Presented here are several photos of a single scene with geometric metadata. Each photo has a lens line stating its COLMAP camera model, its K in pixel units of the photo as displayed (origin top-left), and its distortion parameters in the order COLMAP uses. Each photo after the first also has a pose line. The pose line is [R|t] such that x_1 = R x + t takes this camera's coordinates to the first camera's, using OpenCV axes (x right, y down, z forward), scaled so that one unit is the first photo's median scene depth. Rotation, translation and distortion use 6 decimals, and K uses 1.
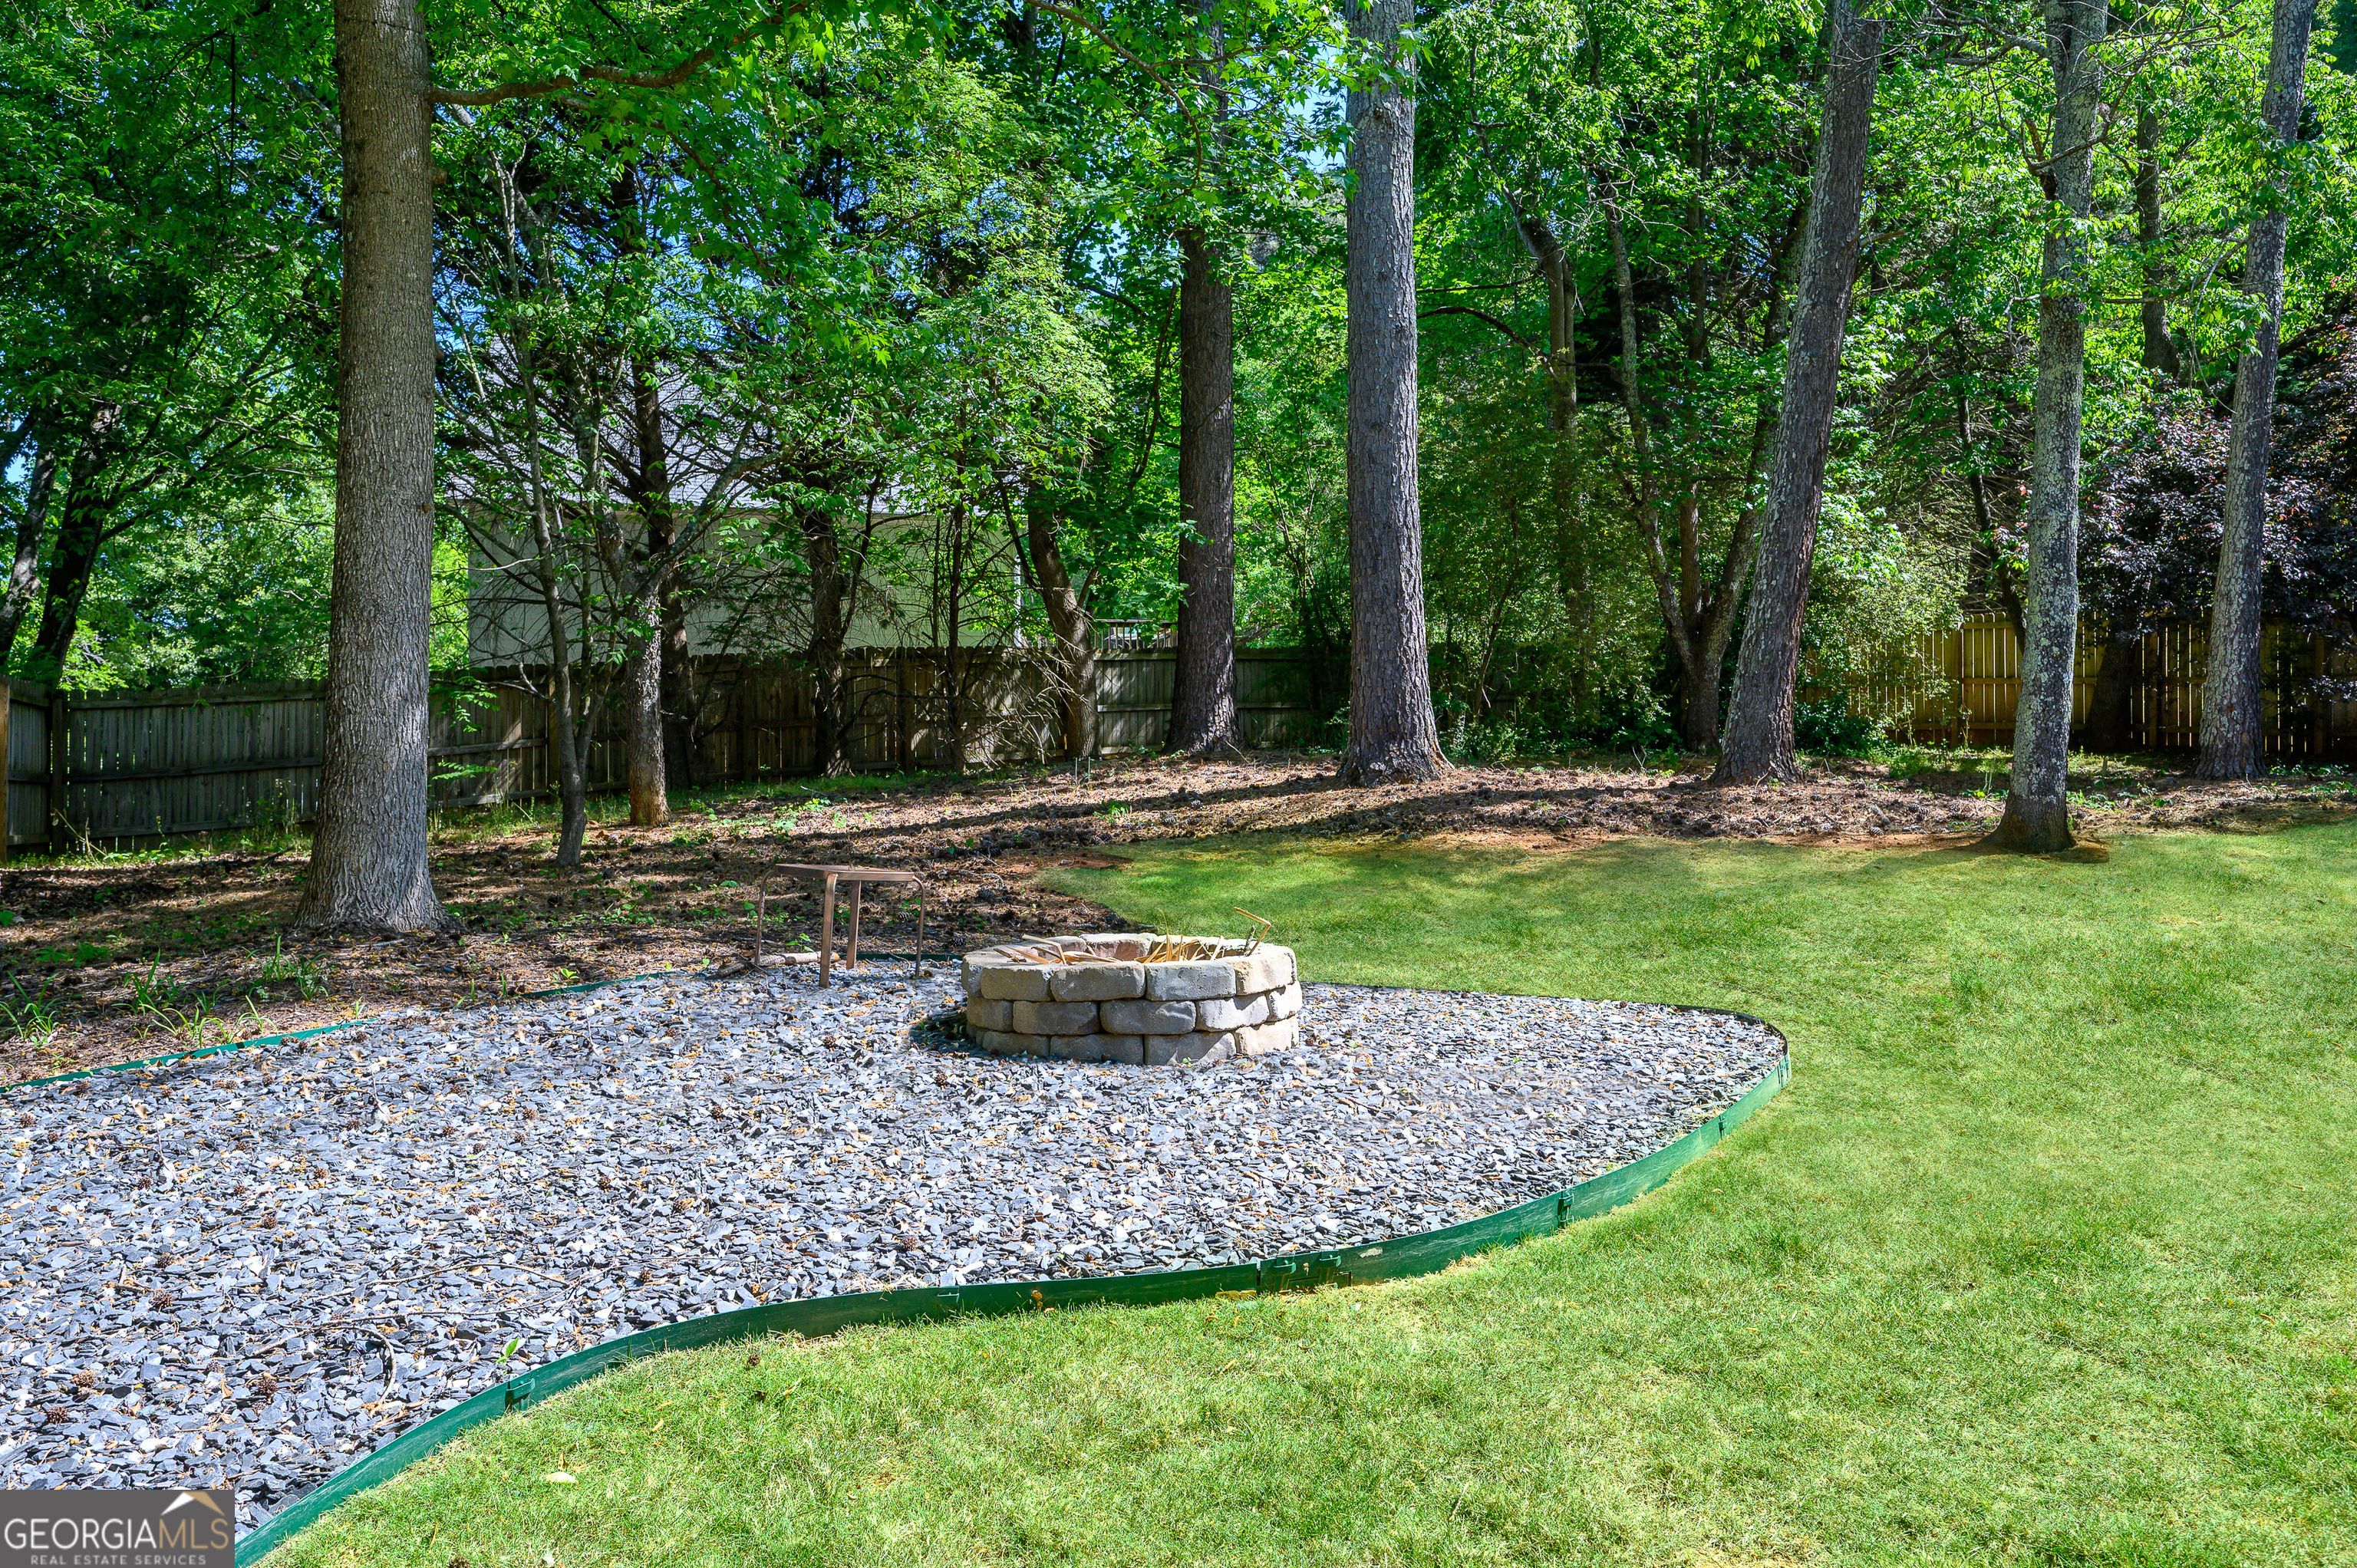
lens RADIAL K [[2121.9, 0, 1178.5], [0, 2121.9, 784.0], [0, 0, 1]] dist [-0.009932, -0.002553]
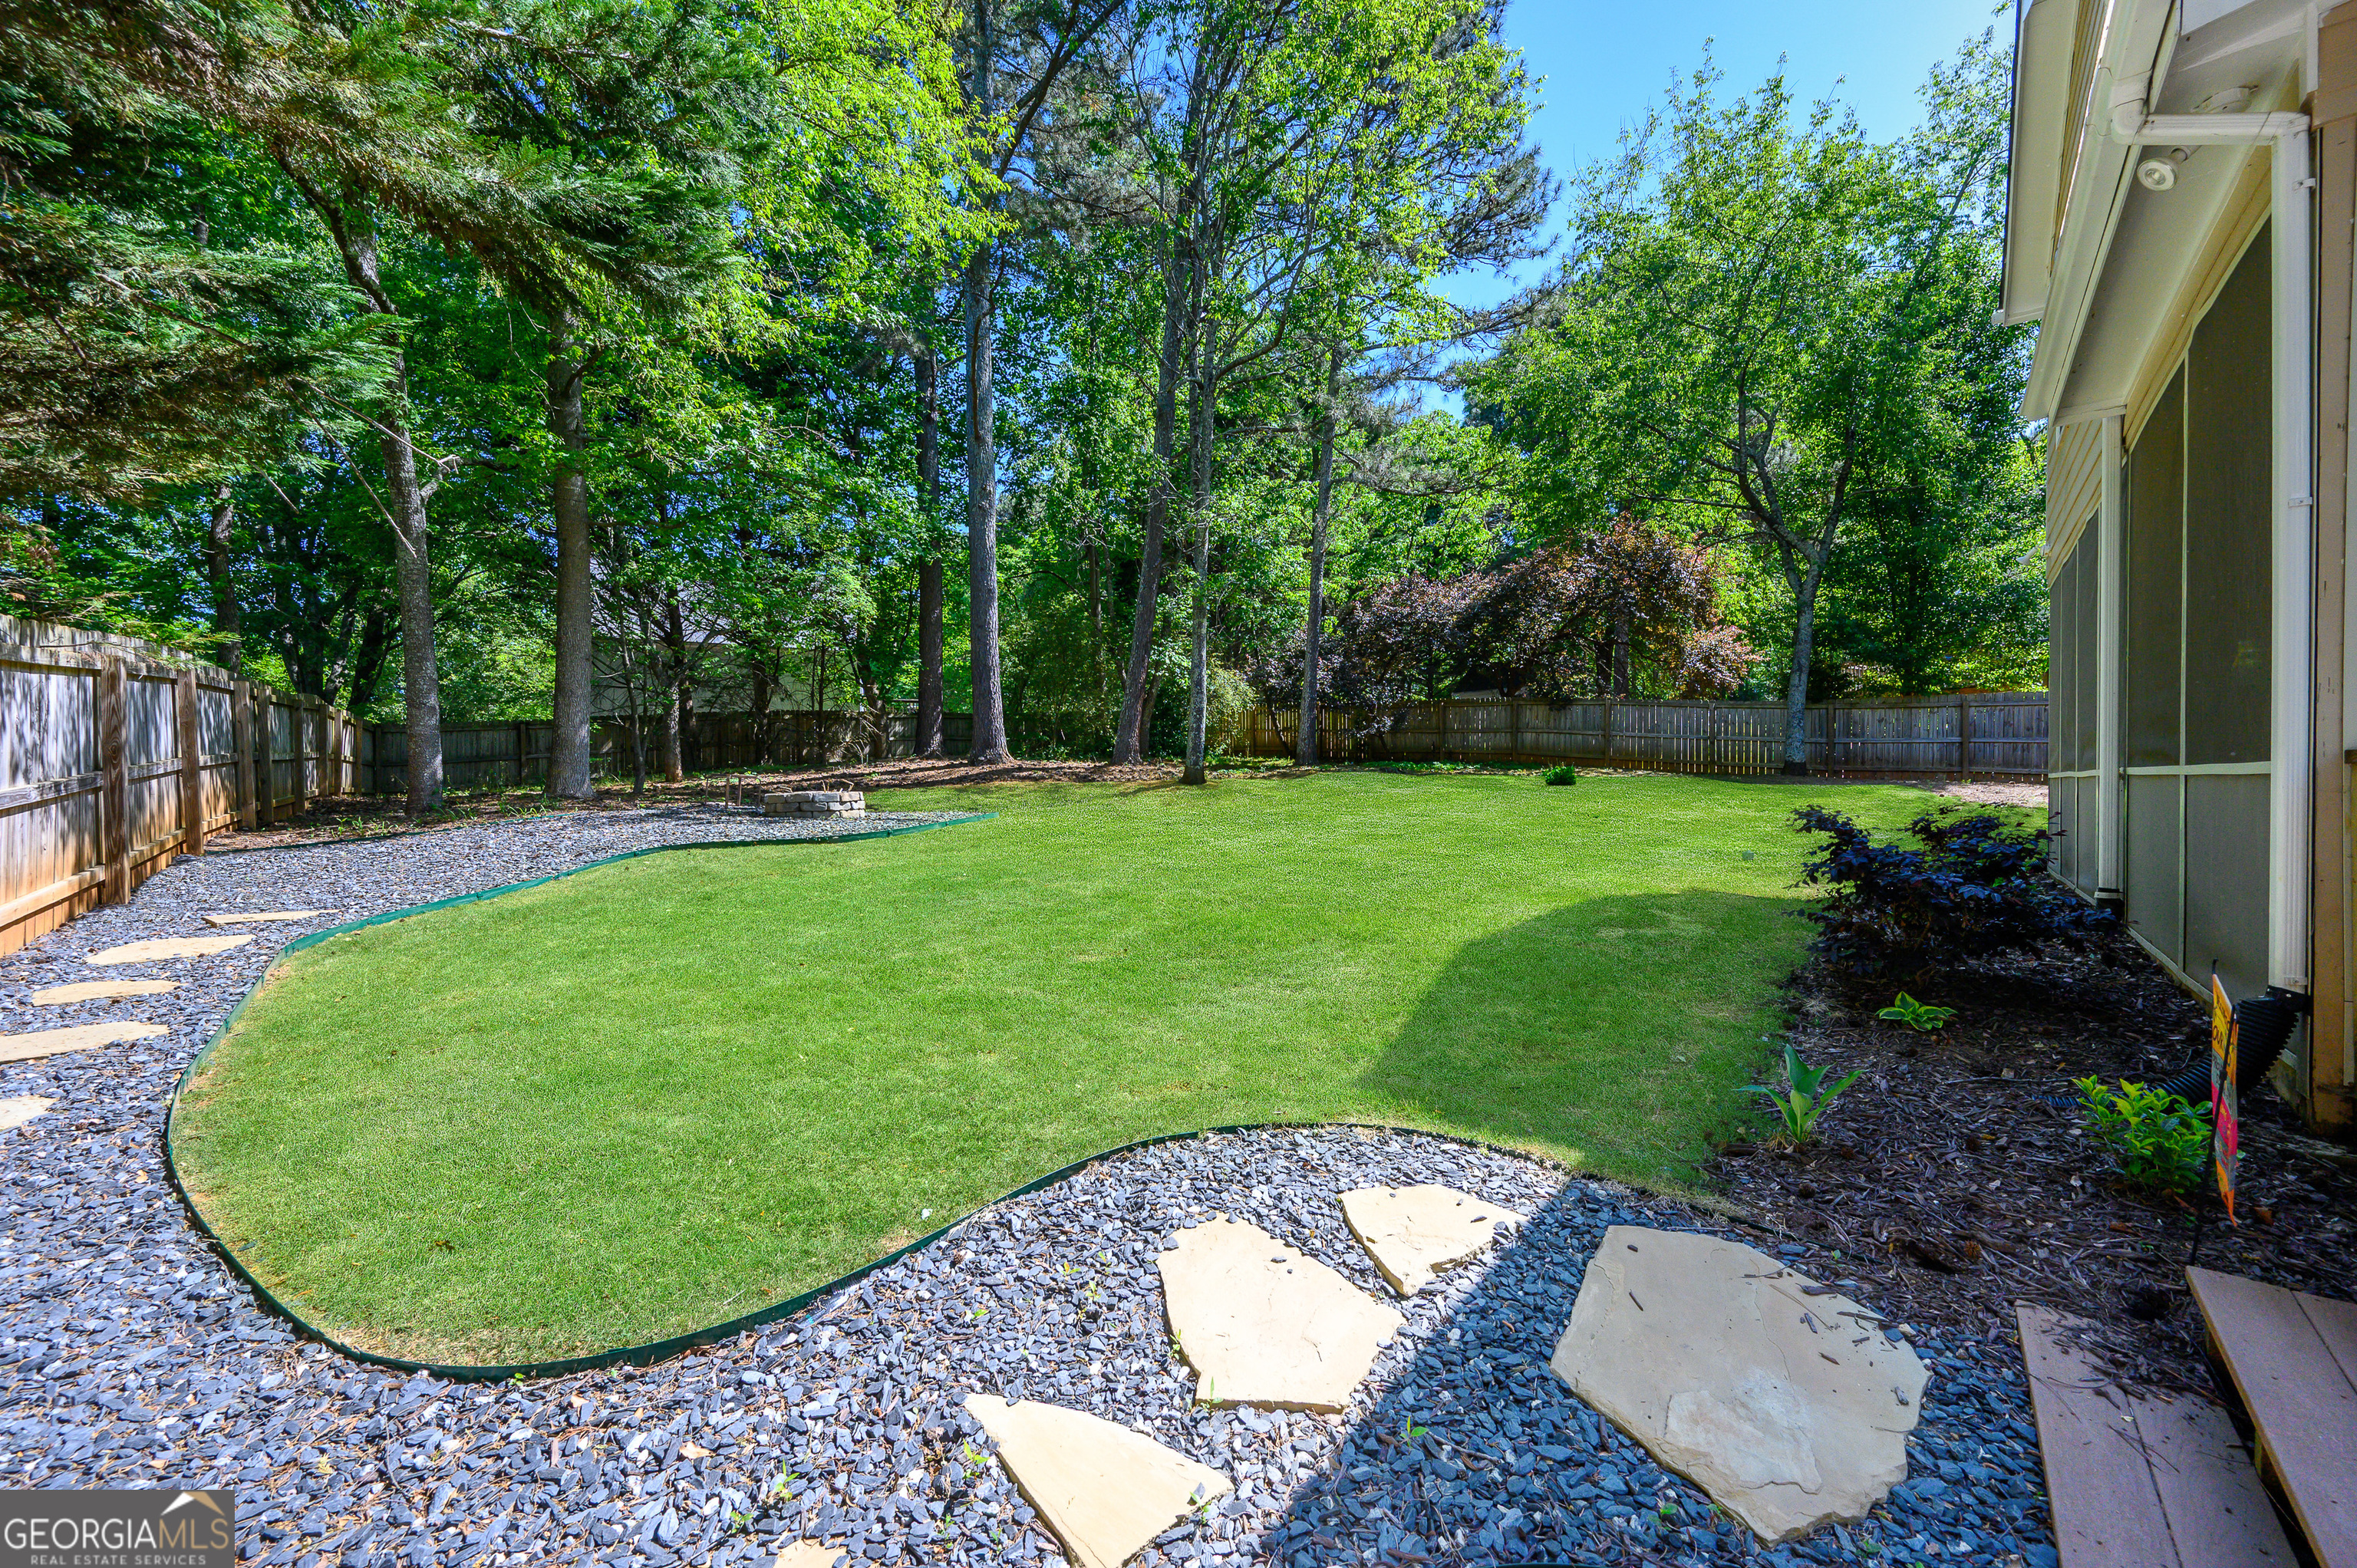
lens RADIAL K [[971.4, 0, 1178.5], [0, 971.4, 784.0], [0, 0, 1]] dist [0.000225, 0.000010]
pose [[0.973387, -0.002020, 0.229158, 0.052826], [0.000541, 0.999979, 0.006517, 0.014261], [-0.229166, -0.006219, 0.973367, -0.195693]]
